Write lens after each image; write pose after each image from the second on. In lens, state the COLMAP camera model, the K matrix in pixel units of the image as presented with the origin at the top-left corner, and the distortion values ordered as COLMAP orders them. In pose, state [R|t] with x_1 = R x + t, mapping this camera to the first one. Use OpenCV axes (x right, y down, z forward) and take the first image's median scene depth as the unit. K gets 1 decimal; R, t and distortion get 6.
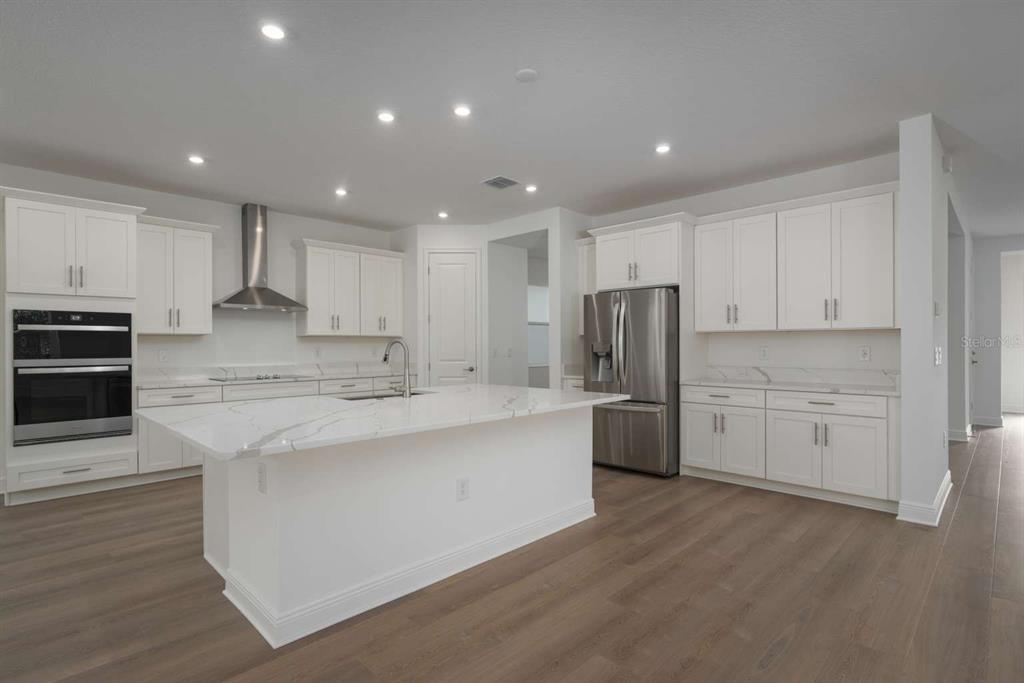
lens RADIAL K [[512.6, 0, 508.8], [0, 512.6, 343.4], [0, 0, 1]] dist [-0.027143, -0.001505]
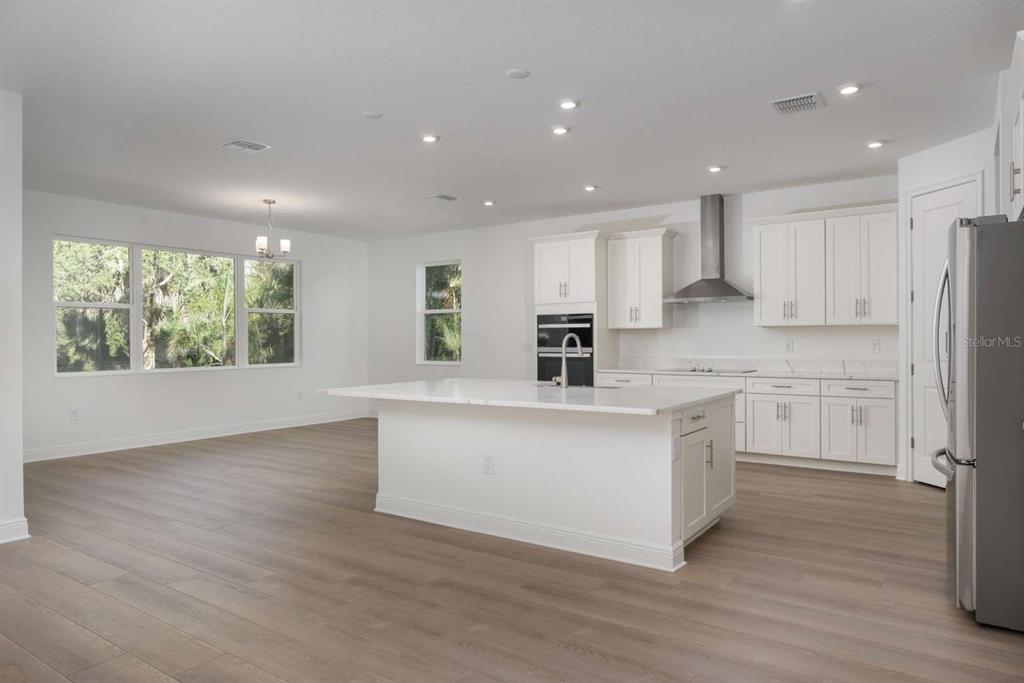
lens RADIAL K [[664.0, 0, 510.4], [0, 664.0, 343.4], [0, 0, 1]] dist [-0.005025, -0.001193]
pose [[0.157533, 0.011196, -0.987450, 0.959173], [0.008794, 0.999880, 0.012740, -0.006287], [0.987475, -0.010690, 0.157416, 0.555281]]
